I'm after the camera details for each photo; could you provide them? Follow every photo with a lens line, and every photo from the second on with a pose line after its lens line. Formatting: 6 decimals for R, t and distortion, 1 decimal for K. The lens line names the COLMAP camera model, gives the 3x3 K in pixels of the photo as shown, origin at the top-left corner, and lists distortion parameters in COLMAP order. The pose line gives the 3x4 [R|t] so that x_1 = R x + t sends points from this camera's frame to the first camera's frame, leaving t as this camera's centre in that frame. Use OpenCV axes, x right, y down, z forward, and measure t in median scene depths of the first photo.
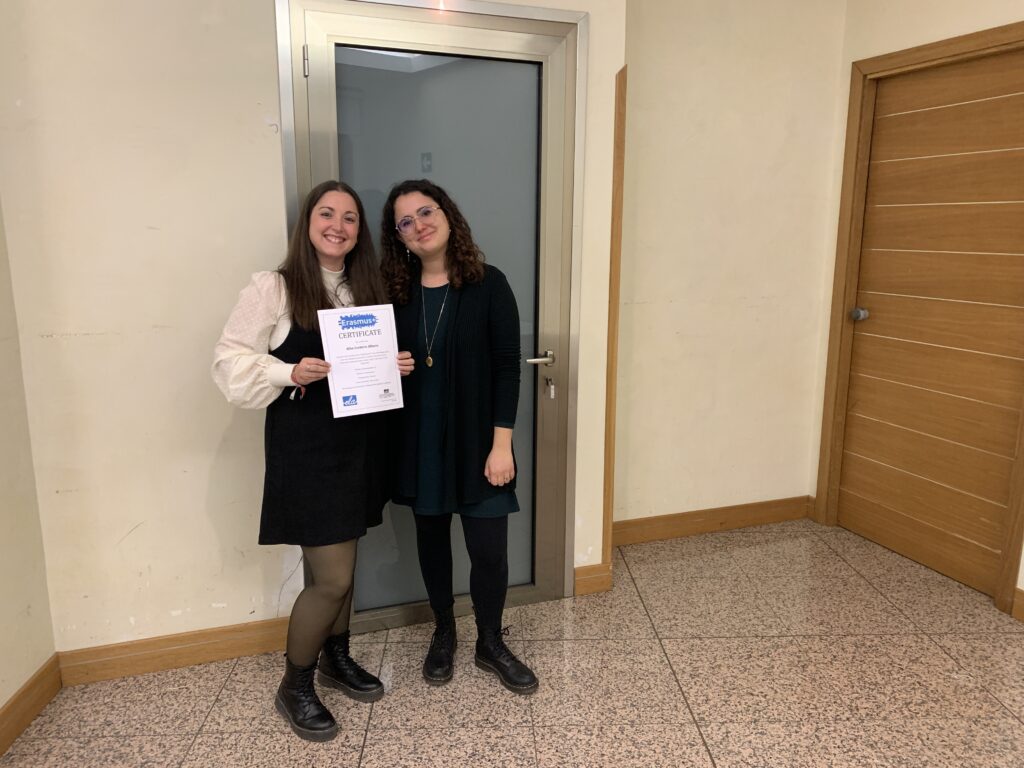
lens RADIAL K [[777.0, 0, 511.3], [0, 777.0, 384.9], [0, 0, 1]] dist [0.010095, -0.001399]
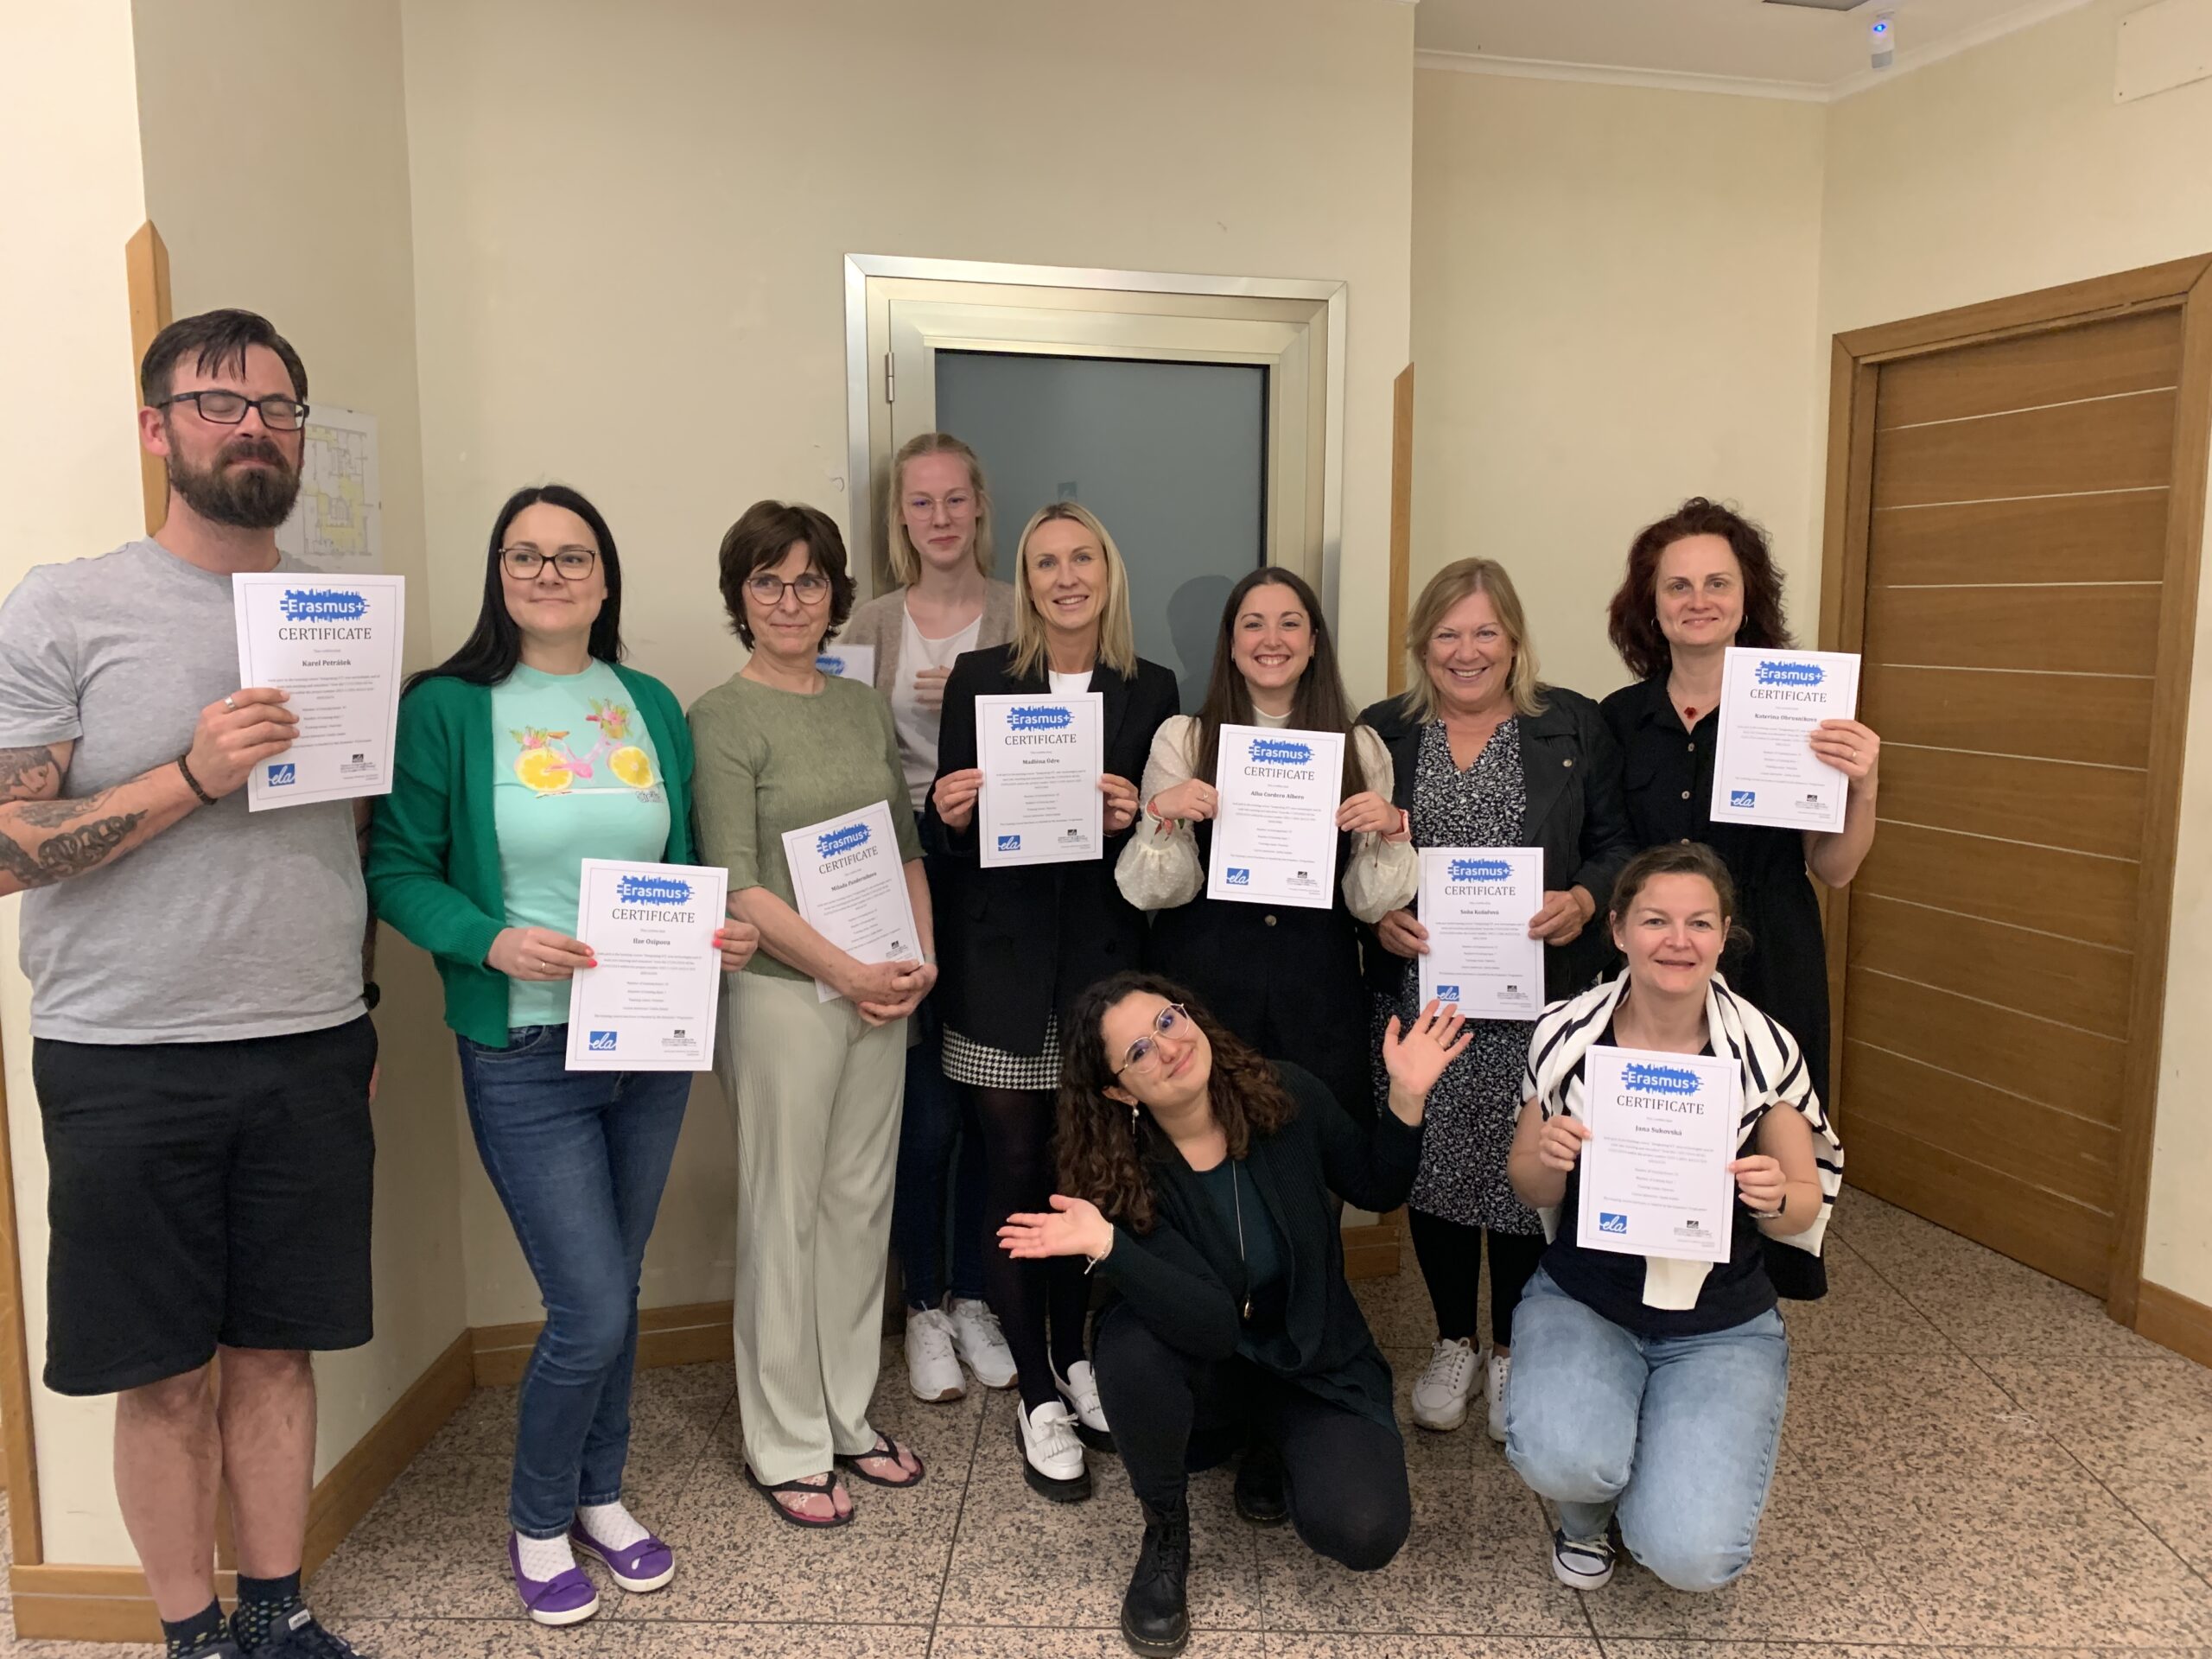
lens RADIAL K [[1678.4, 0, 1110.8], [0, 1678.4, 829.5], [0, 0, 1]] dist [0.010095, -0.001399]
pose [[0.997066, 0.002777, -0.076496, 0.017636], [-0.008141, 0.997520, -0.069907, 0.038090], [0.076113, 0.070325, 0.994616, -0.279501]]
